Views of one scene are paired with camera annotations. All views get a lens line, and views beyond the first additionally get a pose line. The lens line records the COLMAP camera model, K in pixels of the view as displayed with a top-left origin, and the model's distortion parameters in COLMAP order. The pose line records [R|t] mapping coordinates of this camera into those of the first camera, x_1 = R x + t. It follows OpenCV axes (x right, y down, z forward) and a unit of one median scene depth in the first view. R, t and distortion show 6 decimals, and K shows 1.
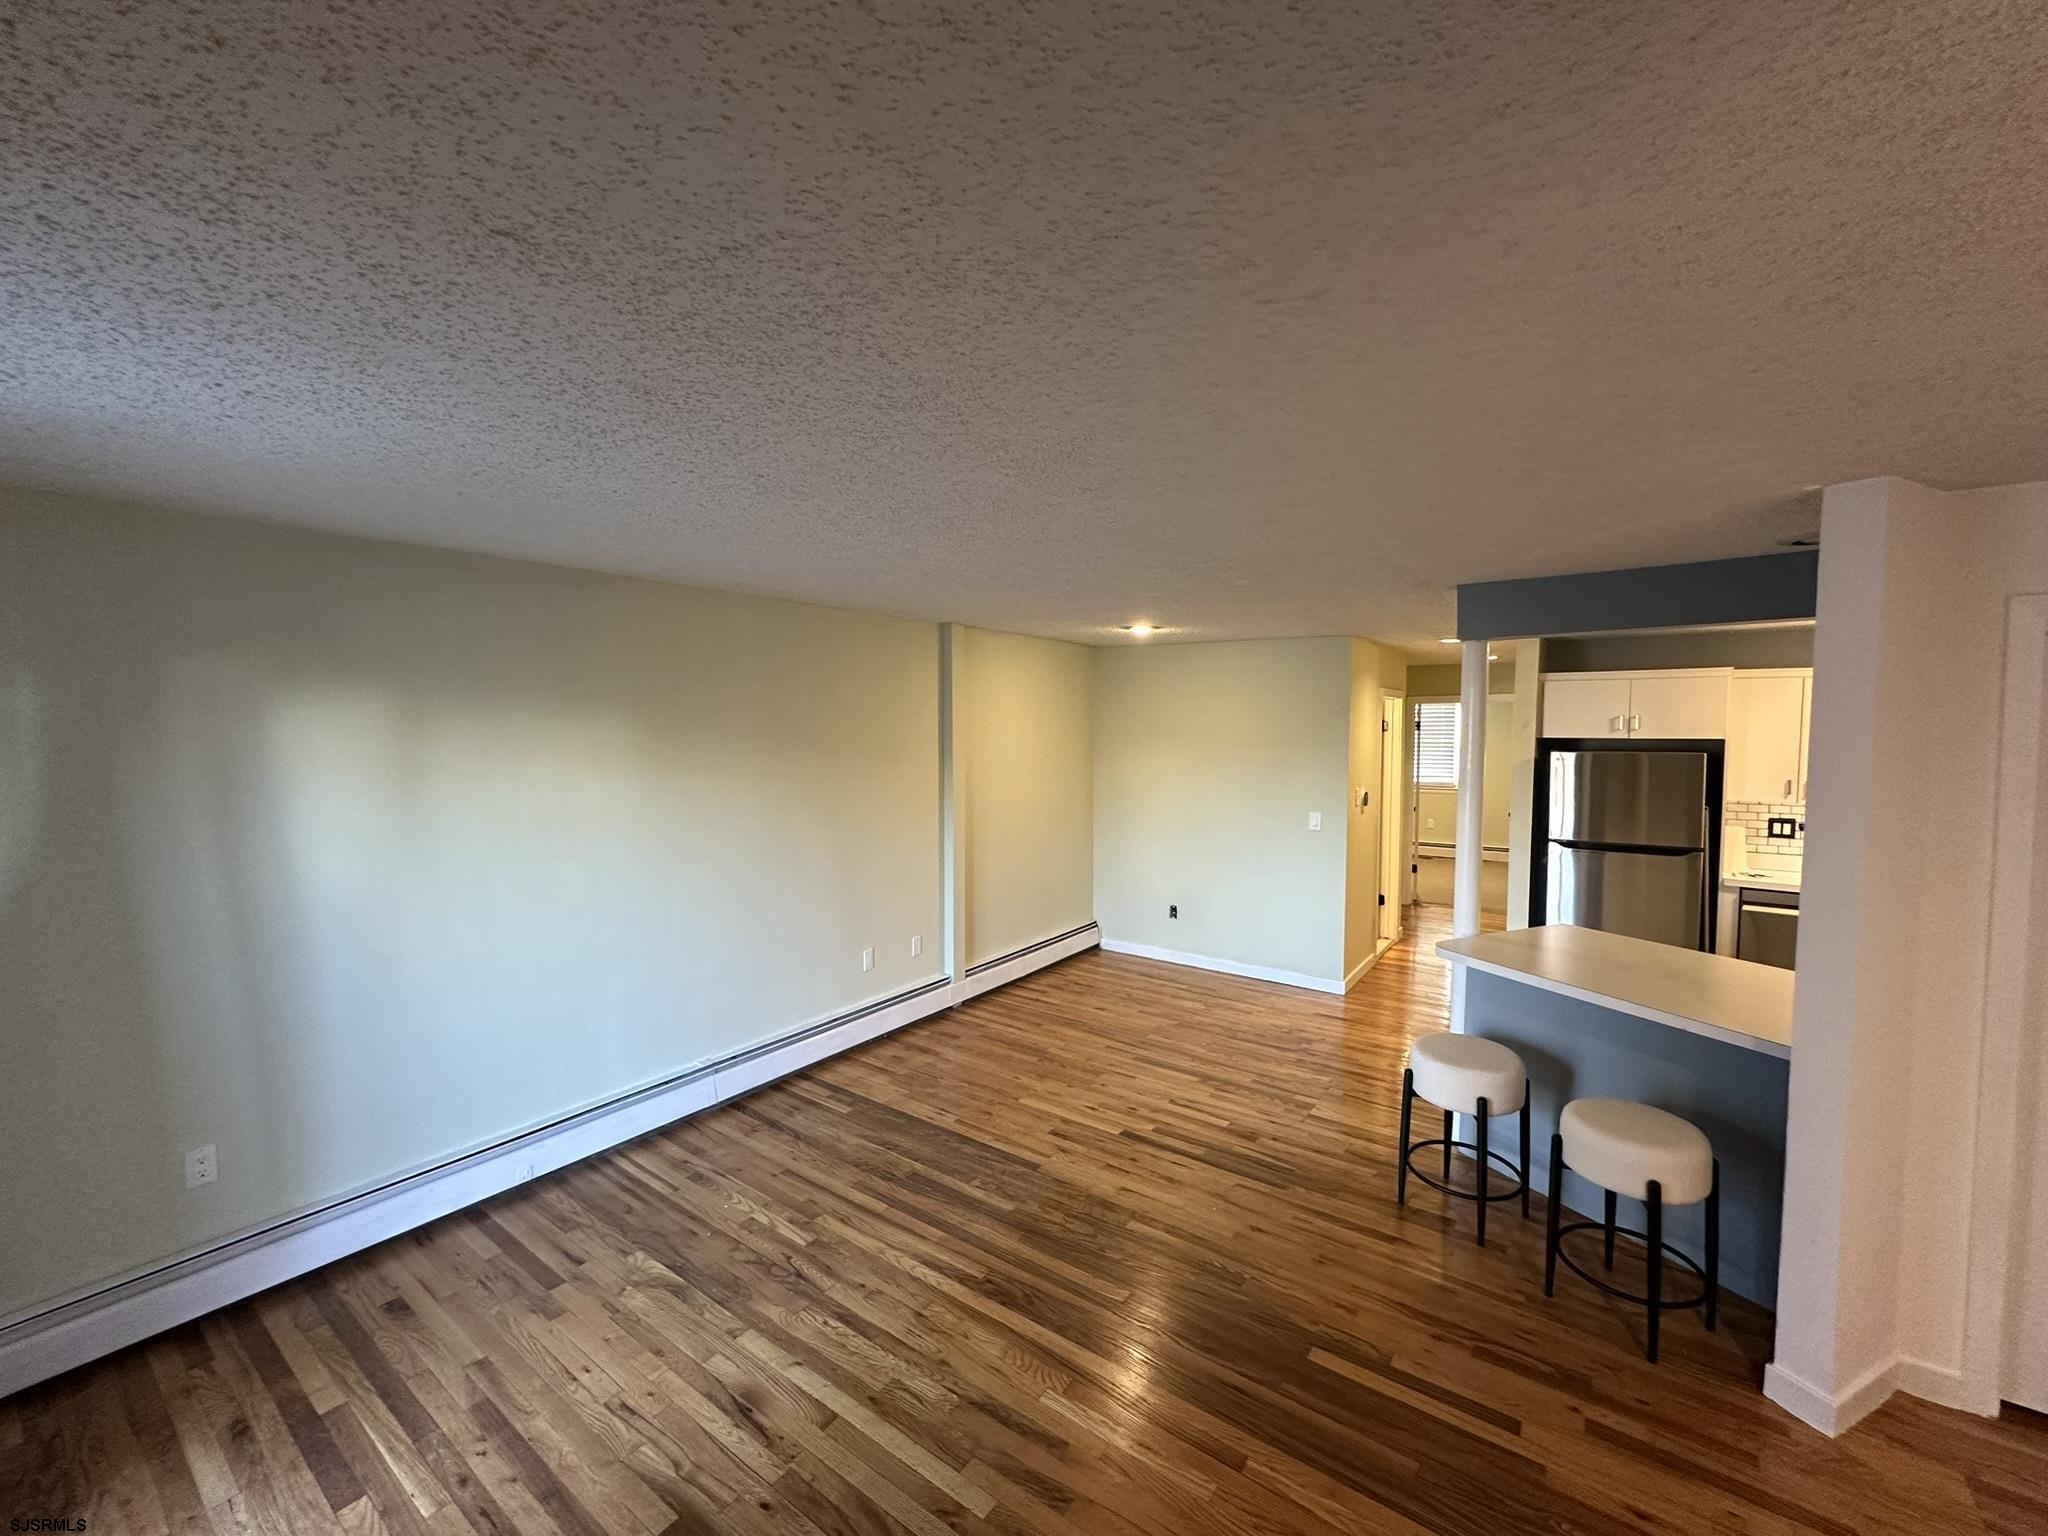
lens RADIAL K [[824.9, 0, 1024.0], [0, 824.9, 768.0], [0, 0, 1]] dist [-0.002548, -0.000074]
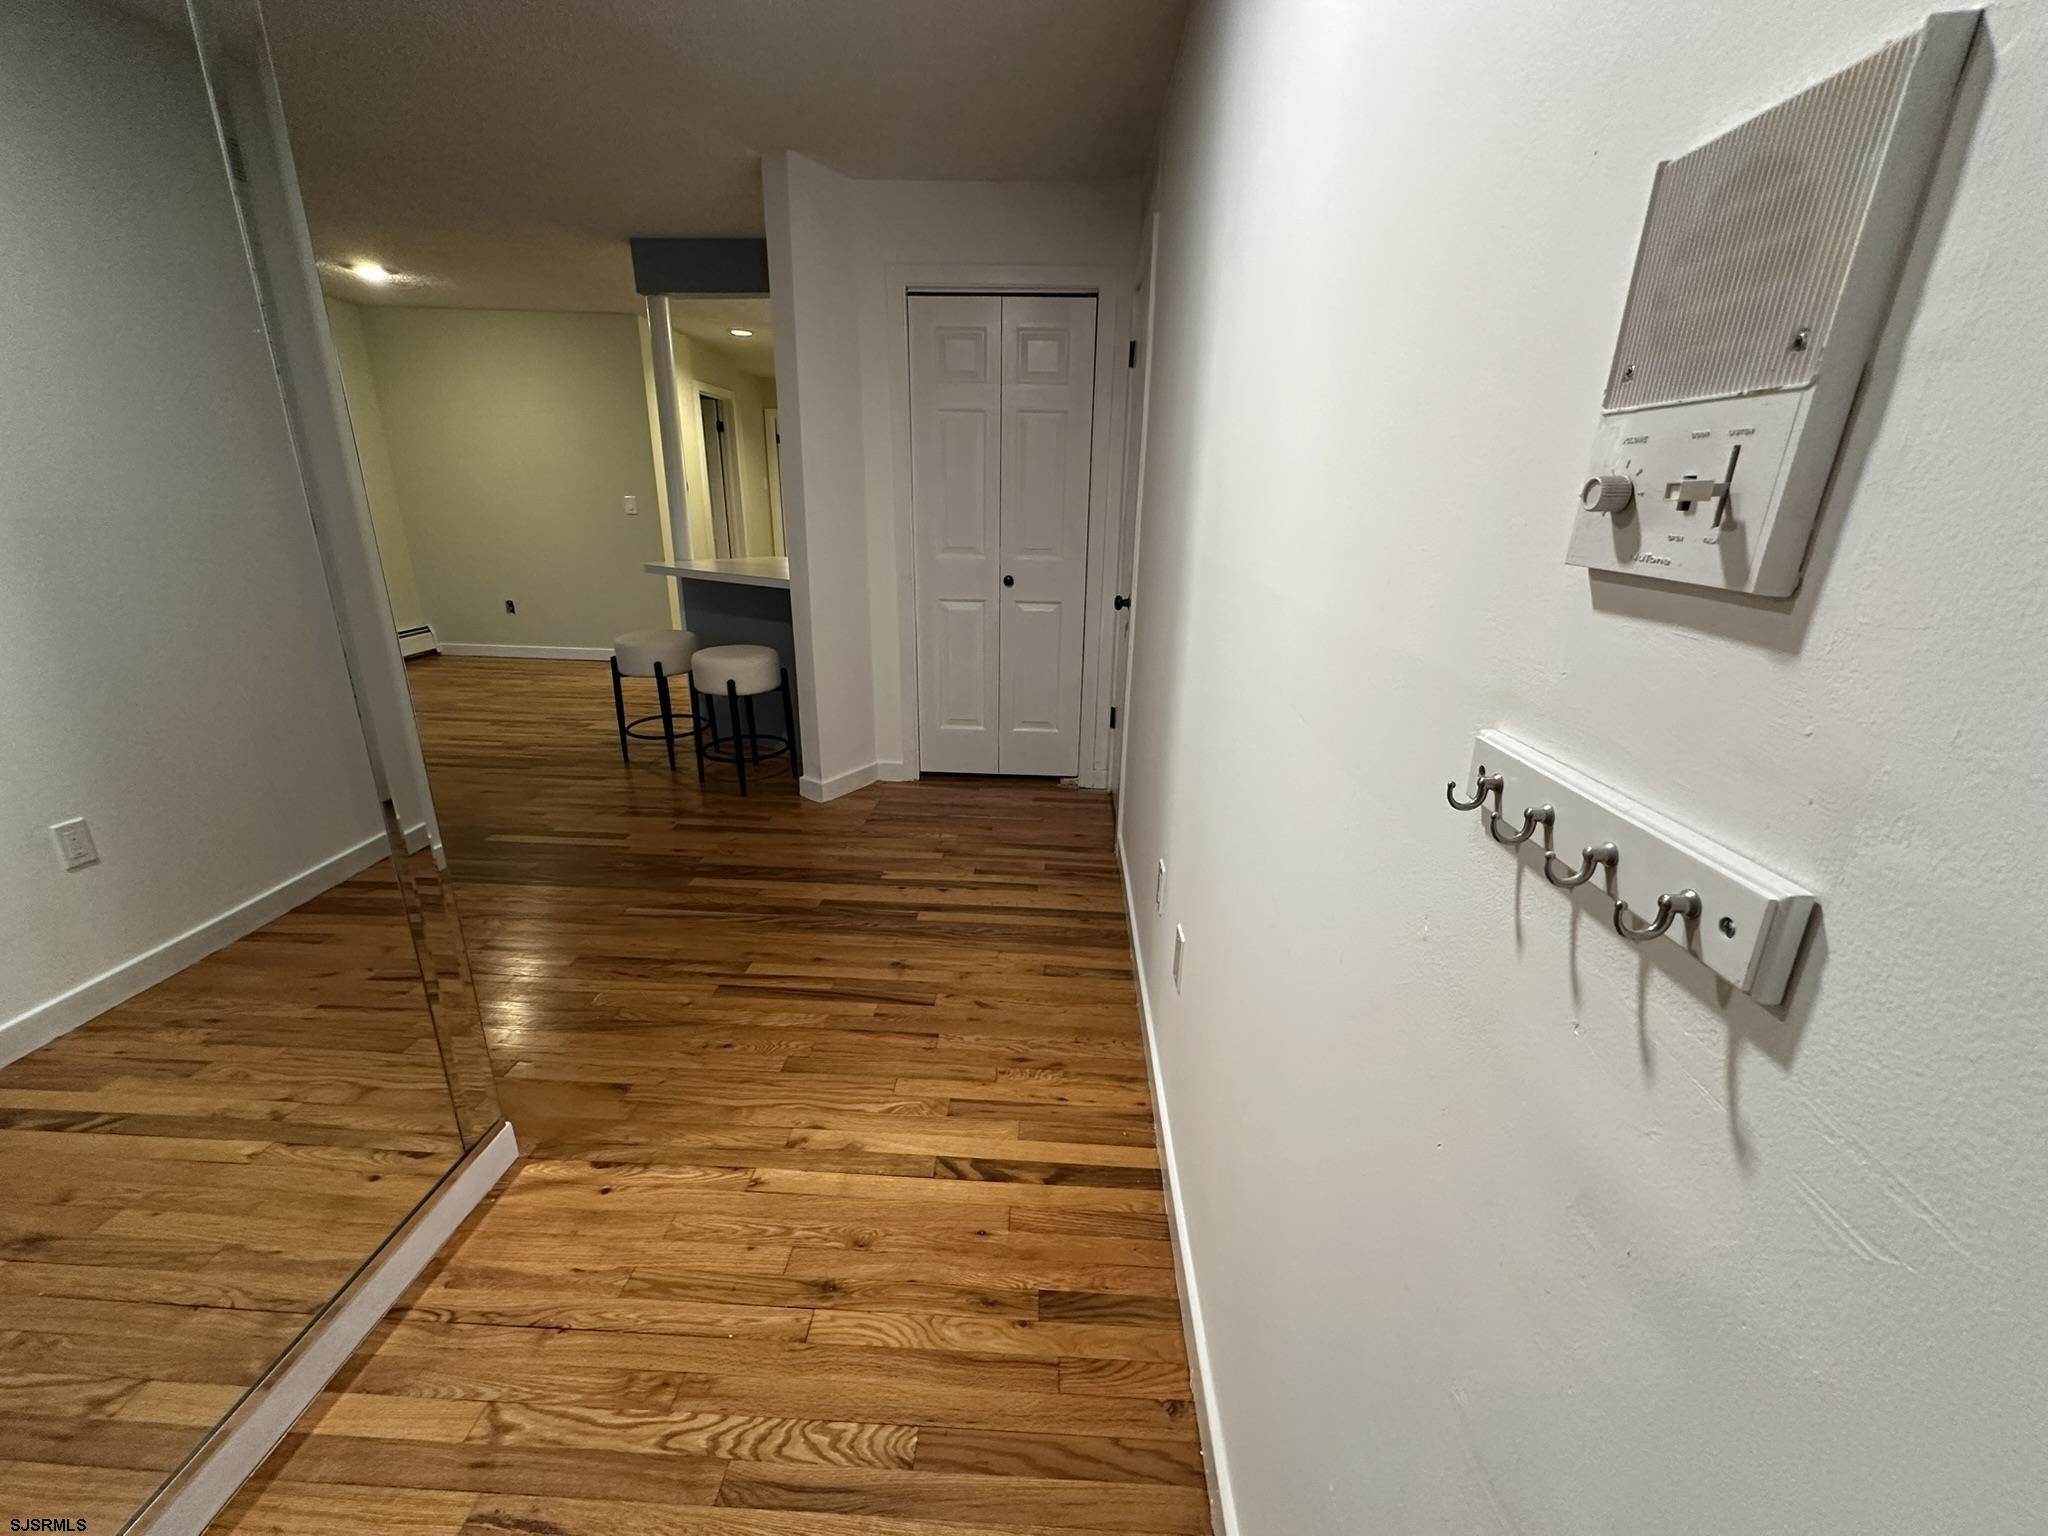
lens RADIAL K [[824.9, 0, 1024.0], [0, 824.9, 768.0], [0, 0, 1]] dist [-0.002548, -0.000074]
pose [[0.836693, -0.153781, 0.525639, 0.201547], [0.004540, 0.961683, 0.274125, 0.124098], [-0.547654, -0.226972, 0.805332, -0.277757]]
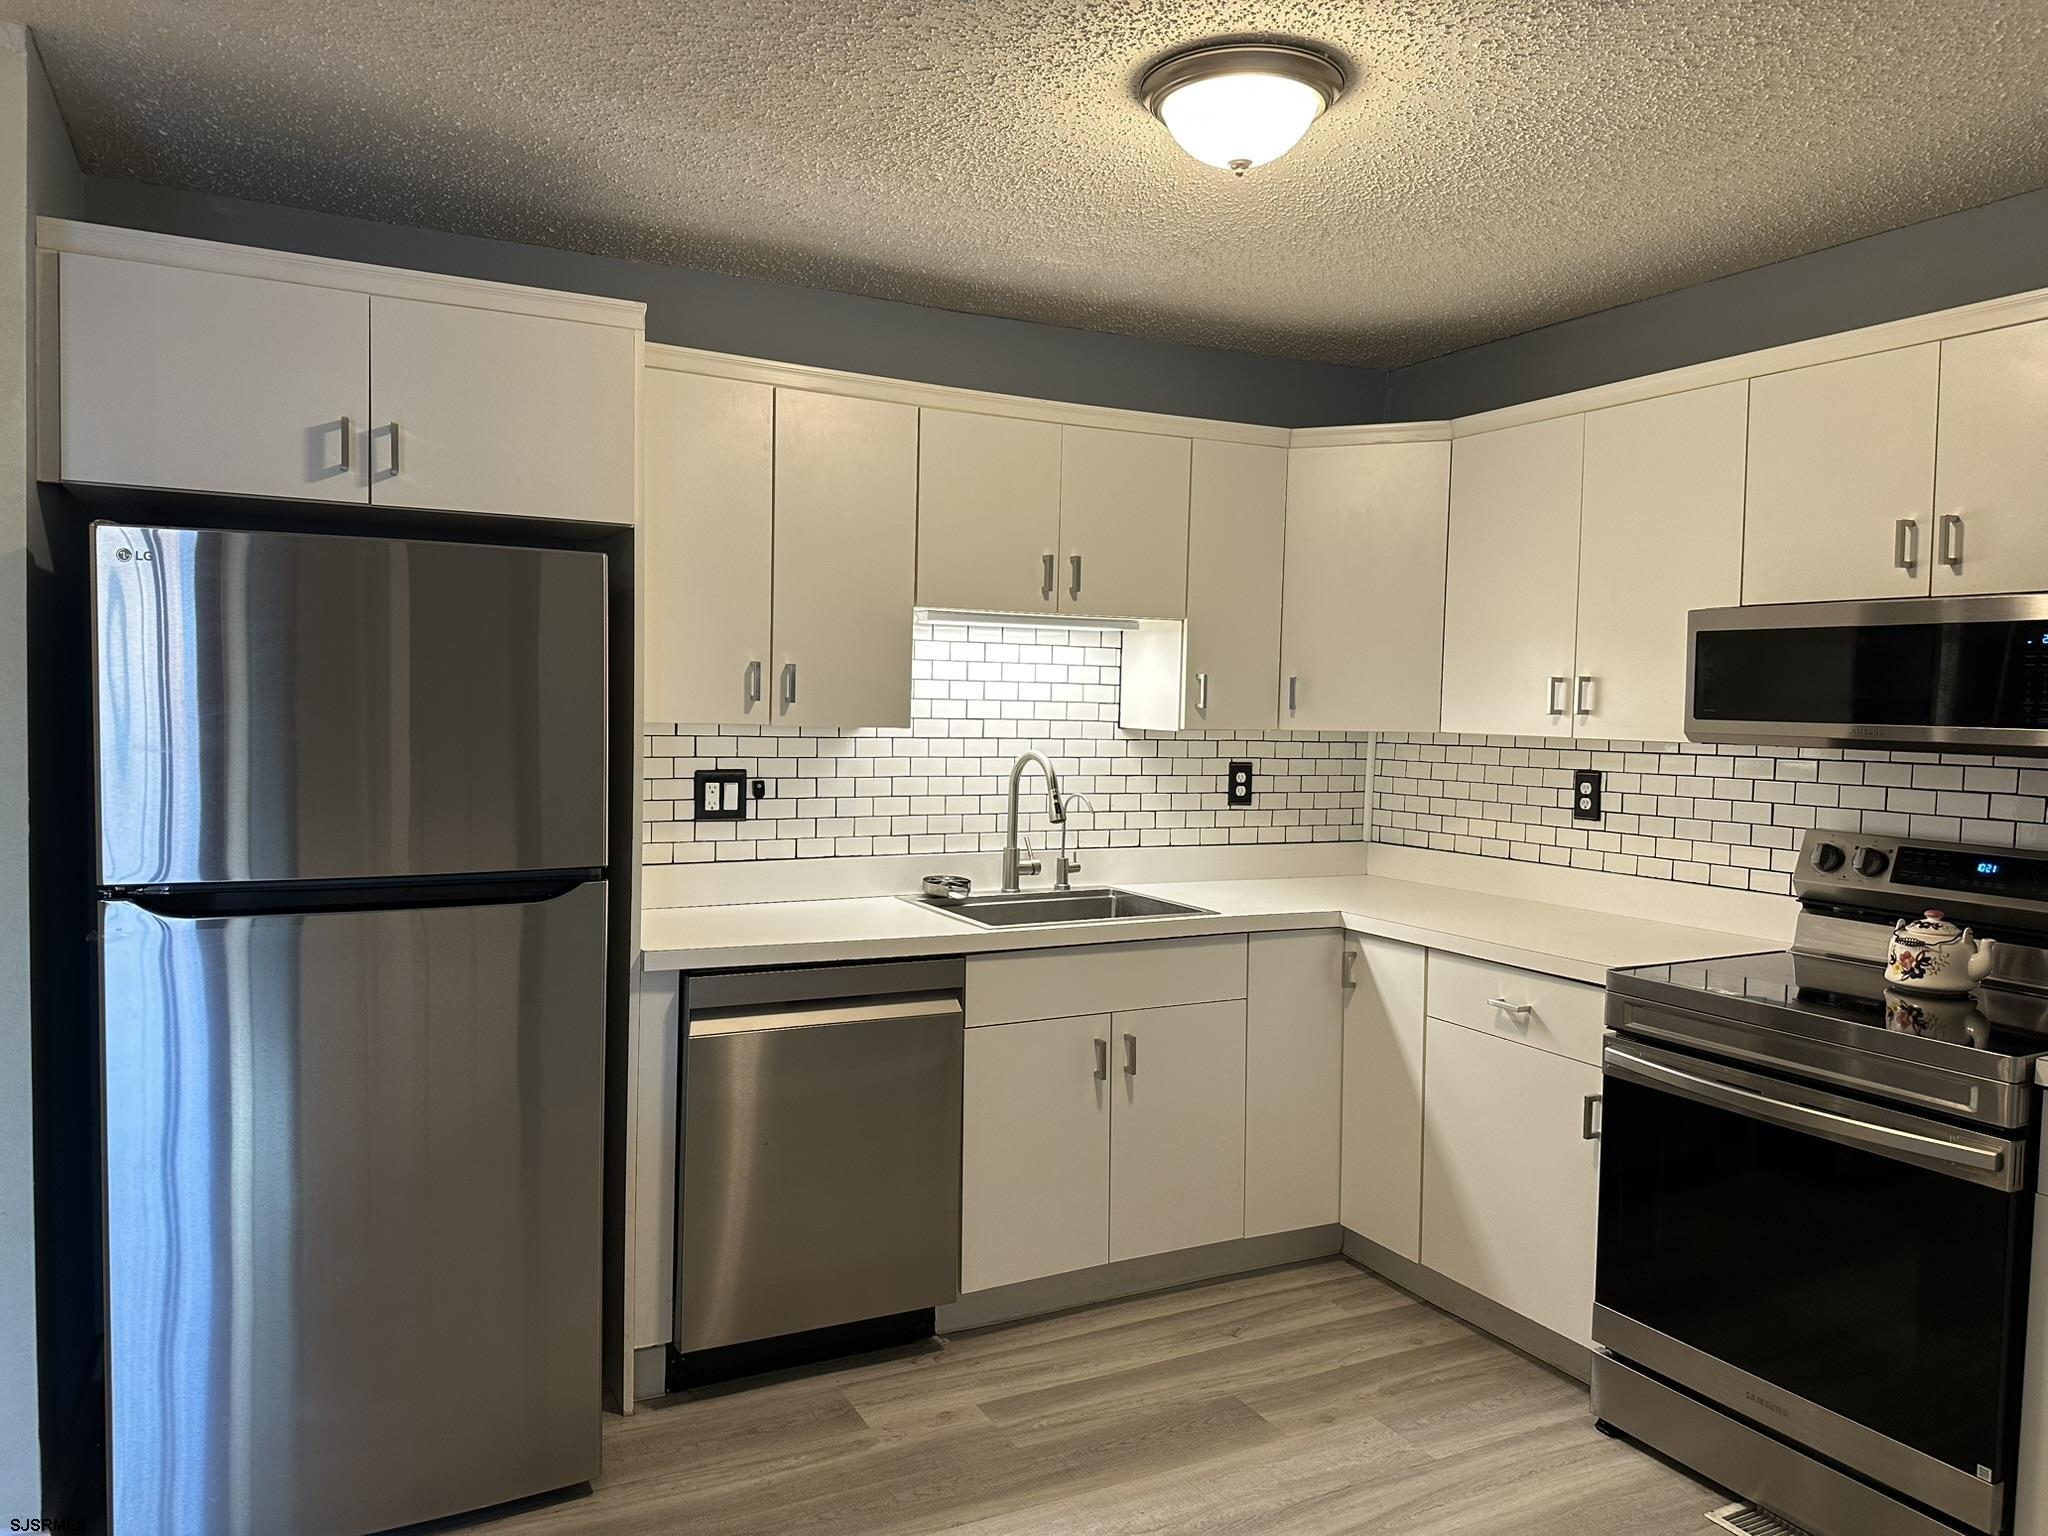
lens RADIAL K [[1460.3, 0, 1024.0], [0, 1460.3, 768.0], [0, 0, 1]] dist [0.056927, -0.001637]
pose [[0.434236, -0.029255, 0.900324, 0.410911], [0.021584, 0.999523, 0.022068, 0.054095], [-0.900541, 0.009850, 0.434660, 0.643232]]
